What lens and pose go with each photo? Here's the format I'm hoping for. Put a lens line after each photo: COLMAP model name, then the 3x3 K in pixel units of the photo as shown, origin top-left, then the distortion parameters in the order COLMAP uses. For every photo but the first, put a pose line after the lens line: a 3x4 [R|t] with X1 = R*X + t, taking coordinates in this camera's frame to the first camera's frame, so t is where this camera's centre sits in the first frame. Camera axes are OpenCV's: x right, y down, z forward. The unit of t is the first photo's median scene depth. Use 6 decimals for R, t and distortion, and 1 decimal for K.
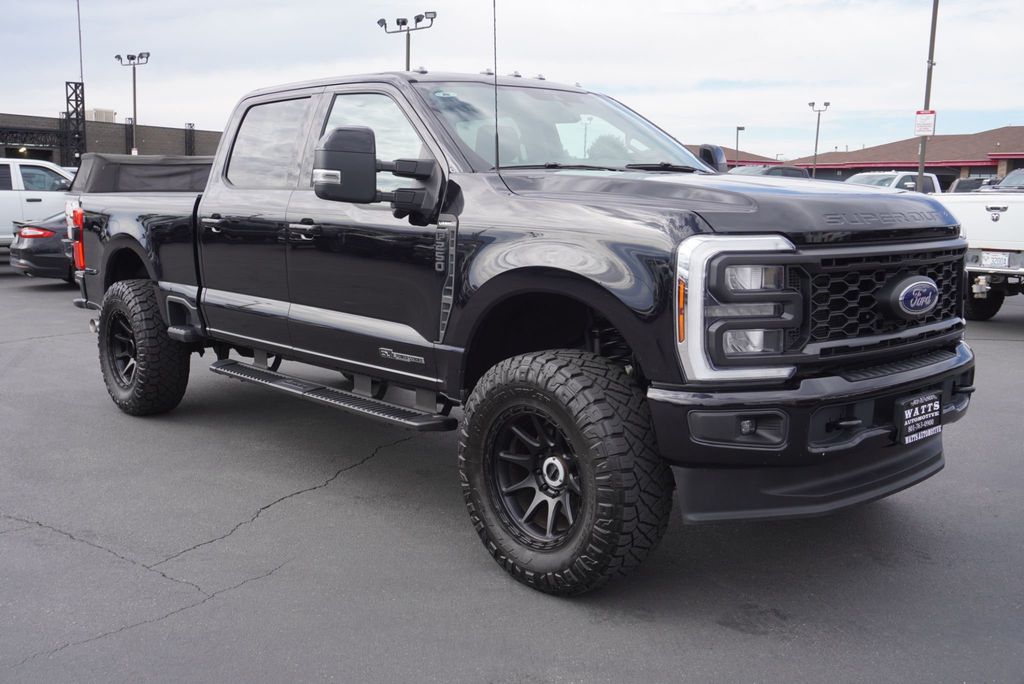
lens RADIAL K [[990.0, 0, 510.0], [0, 990.0, 342.2], [0, 0, 1]] dist [0.059182, 0.000000]
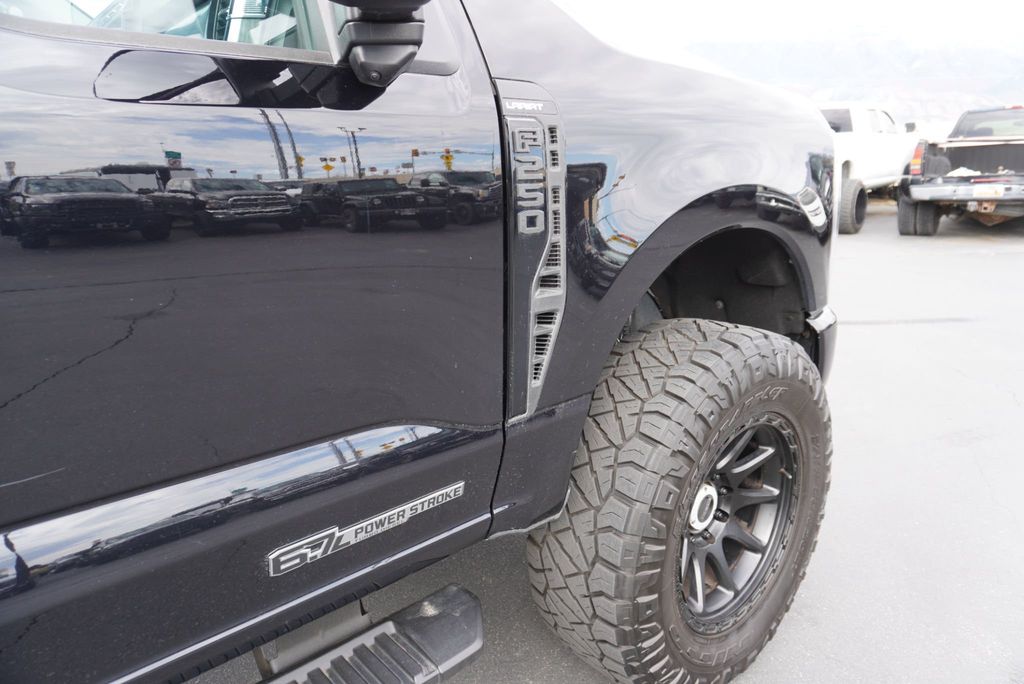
lens RADIAL K [[670.4, 0, 498.3], [0, 670.4, 323.1], [0, 0, 1]] dist [-0.020528, 0.006150]
pose [[0.007905, -0.241971, 0.970251, -0.274137], [0.178159, 0.955099, 0.236740, -0.084878], [-0.983970, 0.170988, 0.050659, 0.832127]]
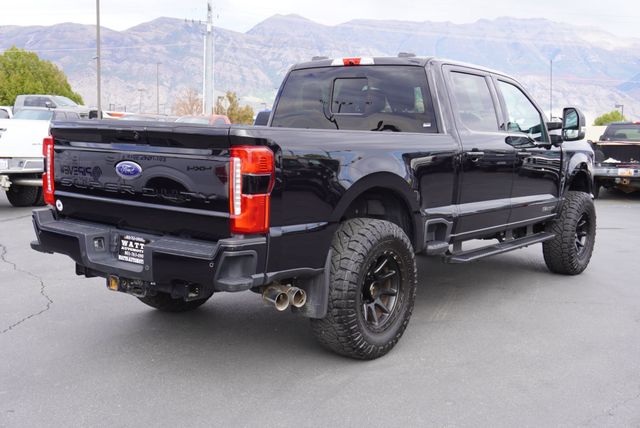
lens RADIAL K [[719.3, 0, 320.5], [0, 719.3, 214.1], [0, 0, 1]] dist [0.029085, 0.000000]
pose [[-0.216316, -0.124357, 0.968371, -1.438384], [0.115328, 0.981656, 0.151825, -0.251977], [-0.969488, 0.144523, -0.198006, 1.648877]]
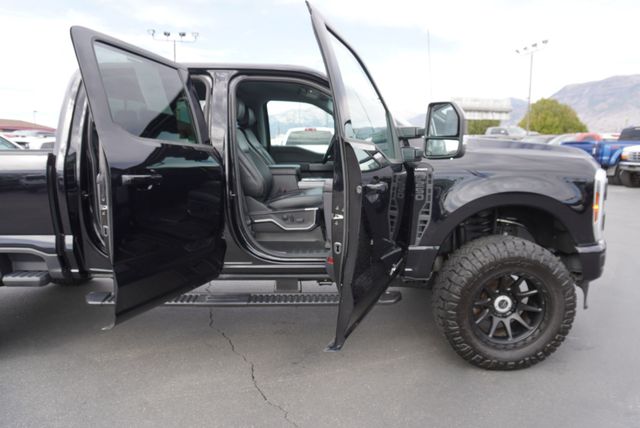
lens RADIAL K [[419.0, 0, 319.9], [0, 419.0, 212.5], [0, 0, 1]] dist [-0.020528, 0.006150]
pose [[0.663035, -0.128446, 0.737486, -0.547819], [0.115084, 0.990948, 0.069125, -0.096037], [-0.739689, 0.039040, 0.671815, 0.558536]]
